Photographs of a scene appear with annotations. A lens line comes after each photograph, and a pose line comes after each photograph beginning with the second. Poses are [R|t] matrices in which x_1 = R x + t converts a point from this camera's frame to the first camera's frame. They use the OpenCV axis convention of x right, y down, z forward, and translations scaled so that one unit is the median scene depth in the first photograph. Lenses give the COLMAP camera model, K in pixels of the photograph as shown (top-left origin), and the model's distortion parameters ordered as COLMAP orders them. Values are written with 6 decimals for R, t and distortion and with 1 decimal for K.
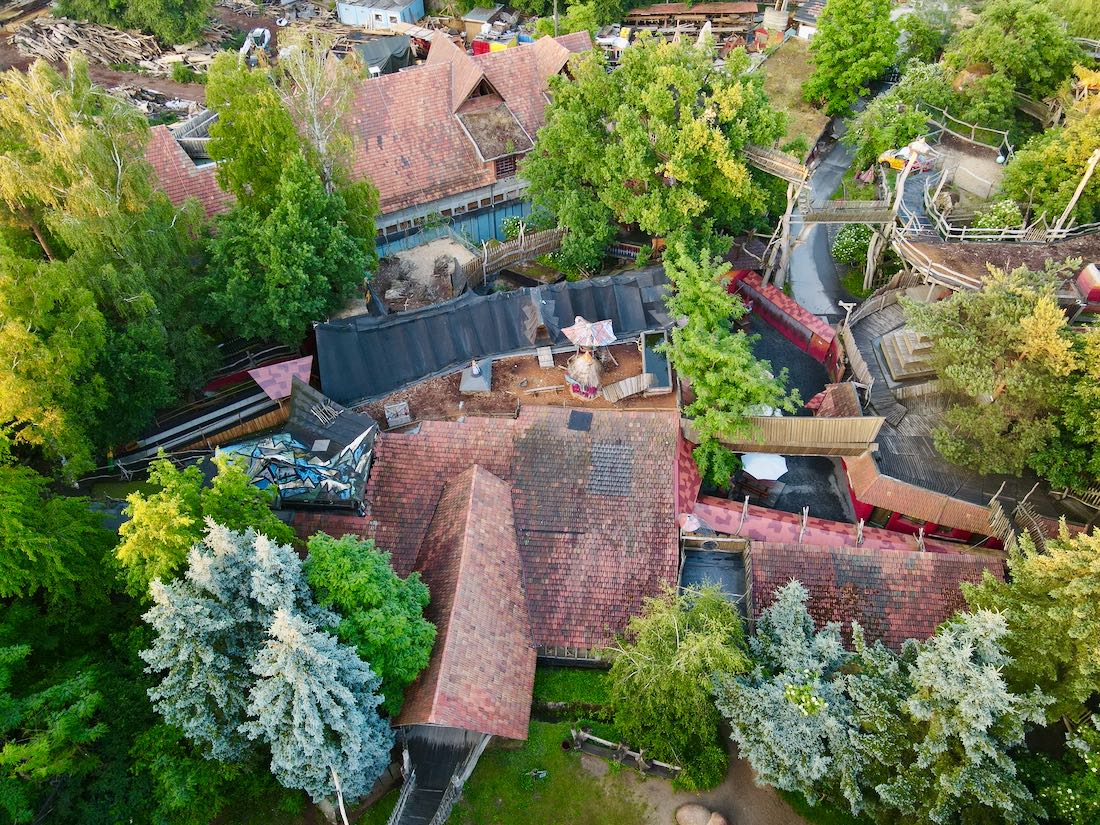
lens RADIAL K [[796.7, 0, 555.1], [0, 796.7, 414.0], [0, 0, 1]] dist [0.013763, -0.016103]
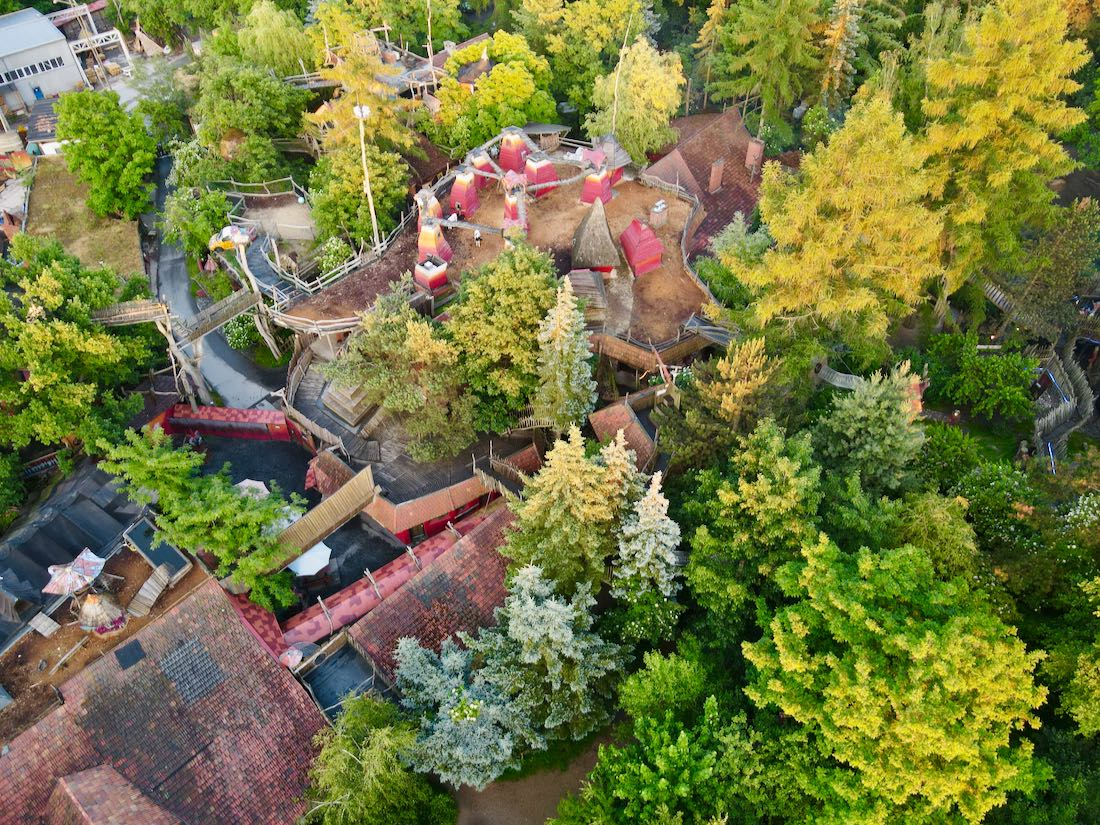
lens RADIAL K [[796.7, 0, 553.2], [0, 796.7, 411.6], [0, 0, 1]] dist [0.013763, -0.016103]
pose [[0.629284, -0.563131, 0.535616, 0.001901], [0.568758, 0.803364, 0.176411, -0.103042], [-0.529637, 0.193624, 0.825830, -0.110424]]
